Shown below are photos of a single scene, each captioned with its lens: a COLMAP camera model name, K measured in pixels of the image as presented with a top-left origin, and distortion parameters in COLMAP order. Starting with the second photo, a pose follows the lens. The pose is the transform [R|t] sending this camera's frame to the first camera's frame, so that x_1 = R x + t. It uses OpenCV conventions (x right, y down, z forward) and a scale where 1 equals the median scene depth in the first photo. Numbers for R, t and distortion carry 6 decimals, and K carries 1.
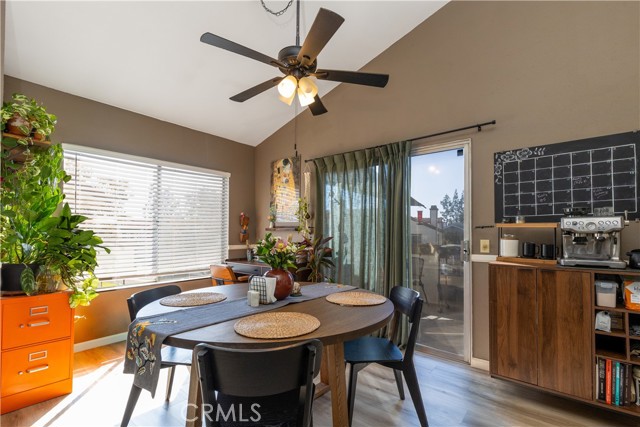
lens RADIAL K [[295.7, 0, 327.1], [0, 295.7, 227.3], [0, 0, 1]] dist [0.003378, 0.000762]
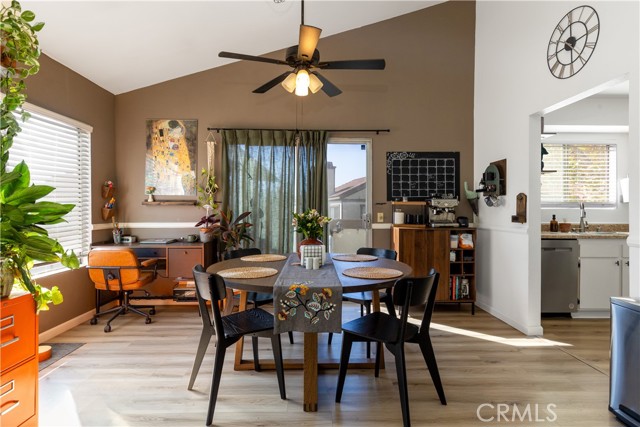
lens RADIAL K [[340.1, 0, 319.8], [0, 340.1, 212.2], [0, 0, 1]] dist [0.011518, -0.000765]
pose [[0.758150, -0.009205, 0.652016, -0.732587], [-0.013749, 0.999452, 0.030097, -0.005808], [-0.651936, -0.031783, 0.757608, -0.037651]]
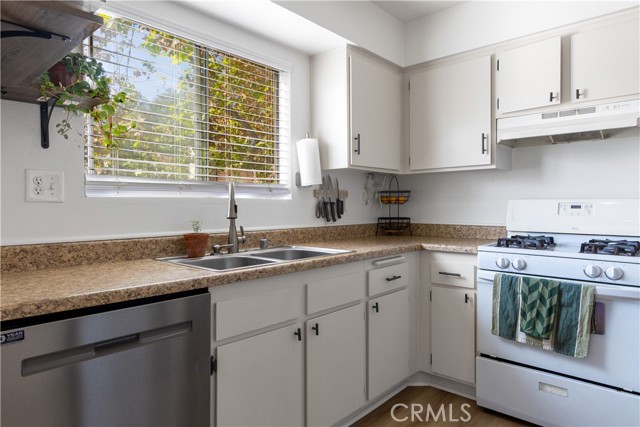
lens RADIAL K [[395.0, 0, 321.5], [0, 395.0, 211.2], [0, 0, 1]] dist [0.002425, 0.002436]
pose [[0.057883, -0.028772, 0.997909, 0.448269], [-0.024302, 0.999248, 0.030220, 0.009596], [-0.998028, -0.026001, 0.057140, 0.151448]]
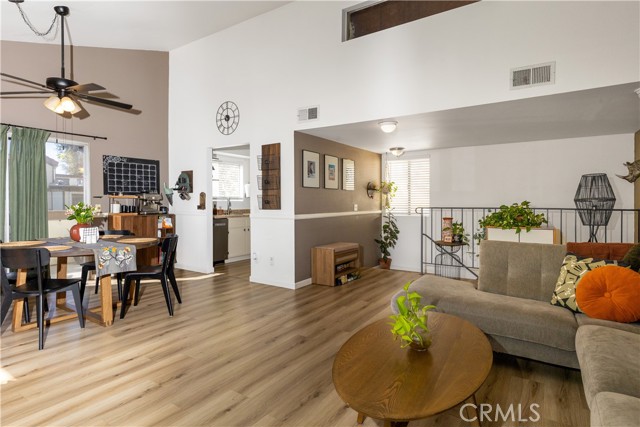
lens RADIAL K [[340.1, 0, 319.6], [0, 340.1, 204.5], [0, 0, 1]] dist [0.011518, -0.000765]
pose [[-0.088989, -0.019229, 0.995847, -1.555722], [-0.032012, 0.999352, 0.016436, -0.029634], [-0.995518, -0.030417, -0.089546, -0.111593]]
